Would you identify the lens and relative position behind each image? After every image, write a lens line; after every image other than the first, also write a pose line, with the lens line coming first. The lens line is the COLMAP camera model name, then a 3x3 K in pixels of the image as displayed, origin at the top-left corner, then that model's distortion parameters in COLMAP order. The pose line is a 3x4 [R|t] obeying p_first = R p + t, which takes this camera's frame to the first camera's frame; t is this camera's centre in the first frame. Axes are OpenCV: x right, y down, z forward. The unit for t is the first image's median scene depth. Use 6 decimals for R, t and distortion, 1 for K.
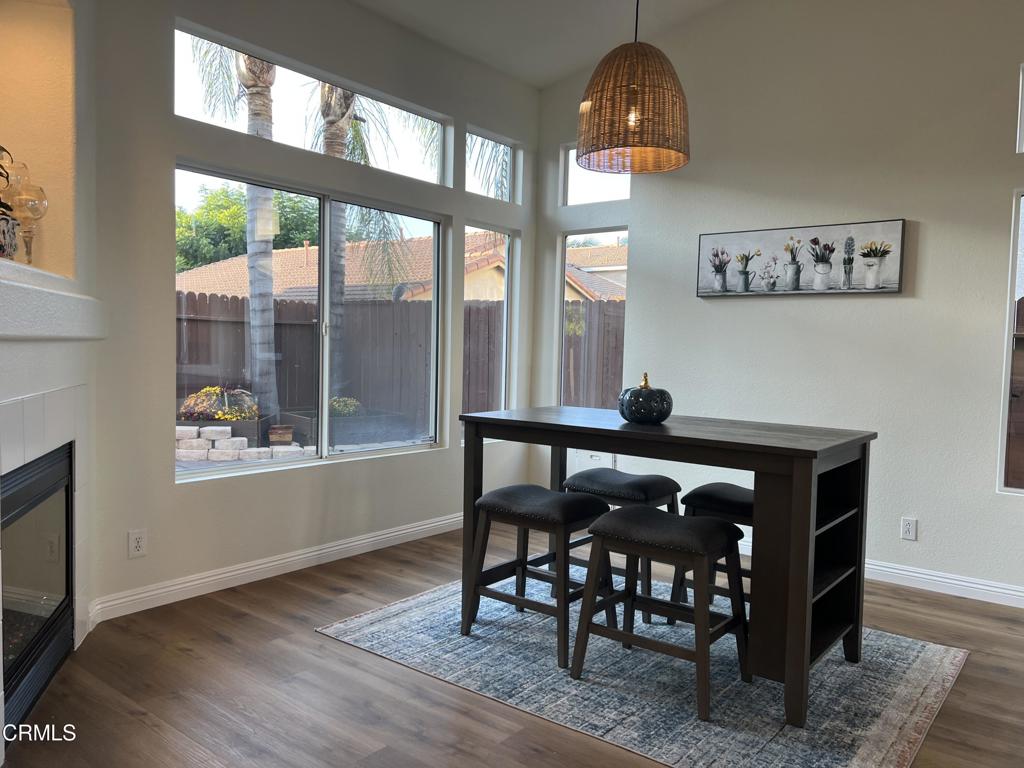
lens RADIAL K [[769.4, 0, 519.6], [0, 769.4, 385.4], [0, 0, 1]] dist [0.061946, -0.075479]
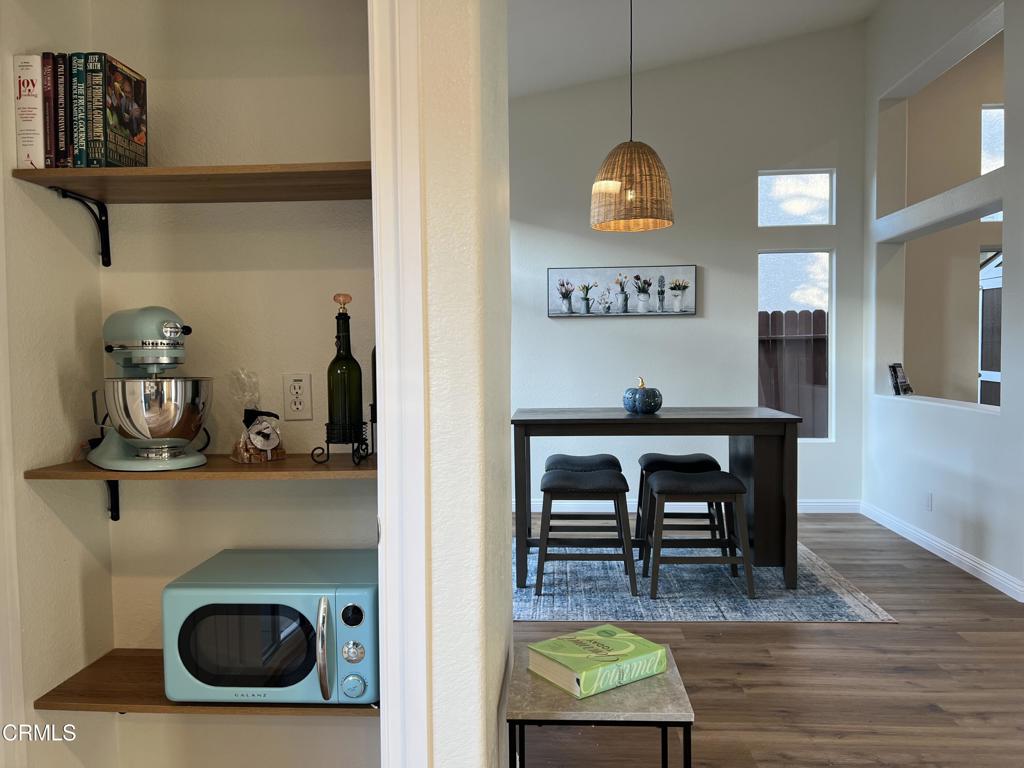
lens RADIAL K [[769.4, 0, 507.8], [0, 769.4, 389.8], [0, 0, 1]] dist [0.061946, -0.075479]
pose [[0.825658, -0.066959, 0.560184, -0.608448], [0.065179, 0.997604, 0.023176, -0.032761], [-0.560394, 0.017377, 0.828044, -0.011096]]
